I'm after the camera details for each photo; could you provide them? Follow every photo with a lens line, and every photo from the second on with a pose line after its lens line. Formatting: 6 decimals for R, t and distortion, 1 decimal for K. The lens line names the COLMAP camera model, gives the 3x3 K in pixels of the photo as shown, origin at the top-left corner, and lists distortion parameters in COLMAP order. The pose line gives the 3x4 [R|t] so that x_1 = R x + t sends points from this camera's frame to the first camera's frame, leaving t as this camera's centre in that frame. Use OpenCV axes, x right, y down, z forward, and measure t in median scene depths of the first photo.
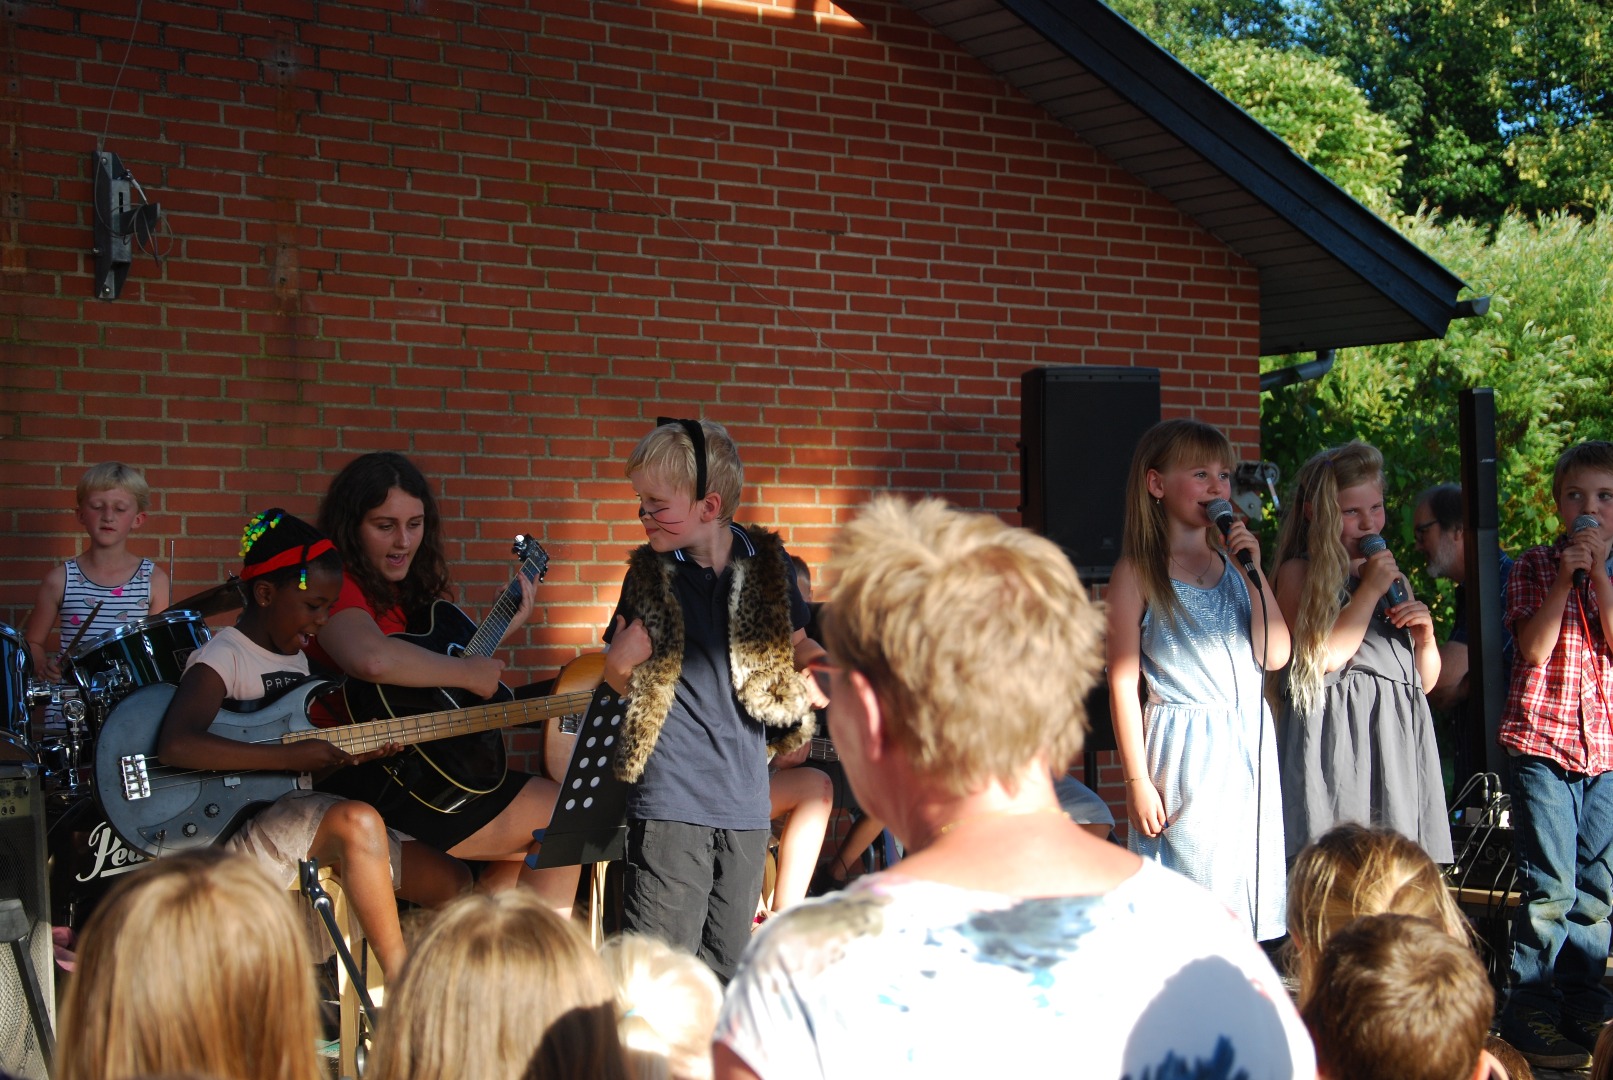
lens RADIAL K [[2844.9, 0, 812.2], [0, 2844.9, 551.7], [0, 0, 1]] dist [0.315831, 0.000000]
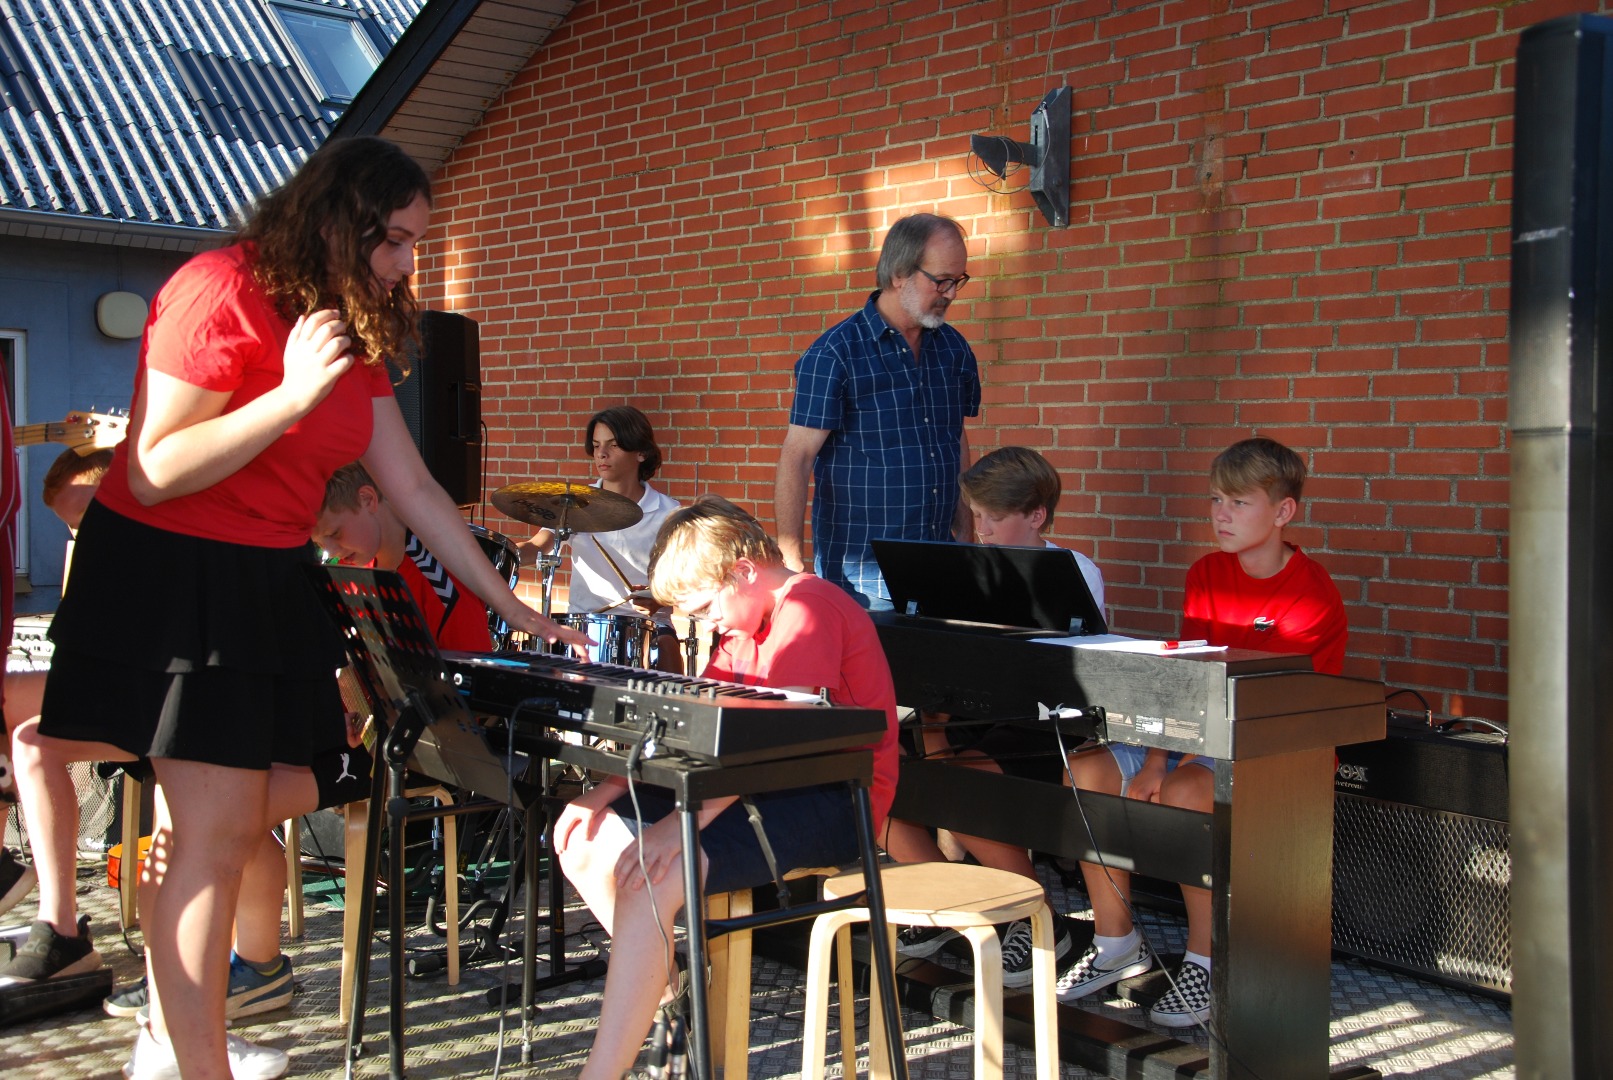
lens RADIAL K [[1850.9, 0, 808.9], [0, 1850.9, 525.6], [0, 0, 1]] dist [0.065205, 0.000000]
pose [[0.056302, 0.038533, -0.997670, 0.389642], [0.003617, 0.999241, 0.038798, -0.003636], [0.998407, -0.005793, 0.056120, 0.777163]]
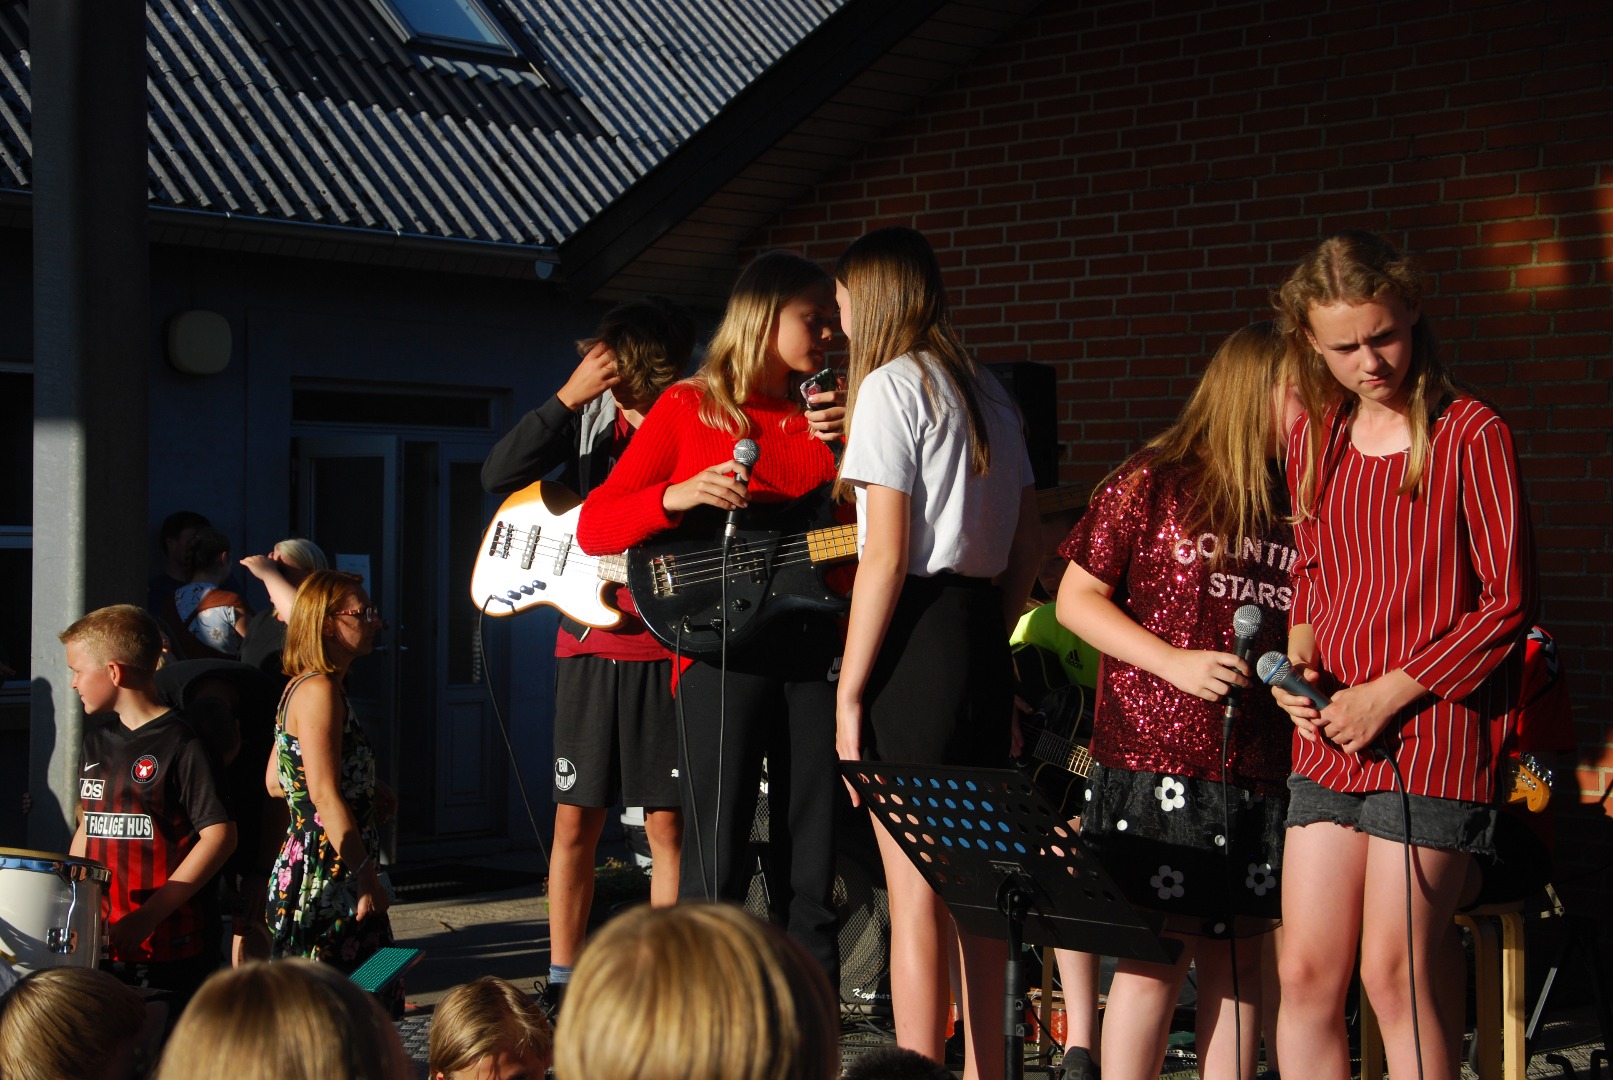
lens RADIAL K [[2844.9, 0, 812.4], [0, 2844.9, 554.3], [0, 0, 1]] dist [0.315831, 0.000000]
pose [[0.125579, 0.010726, -0.992026, 0.547933], [0.006029, 0.999915, 0.011574, -0.009208], [0.992065, -0.007435, 0.125504, 0.496009]]
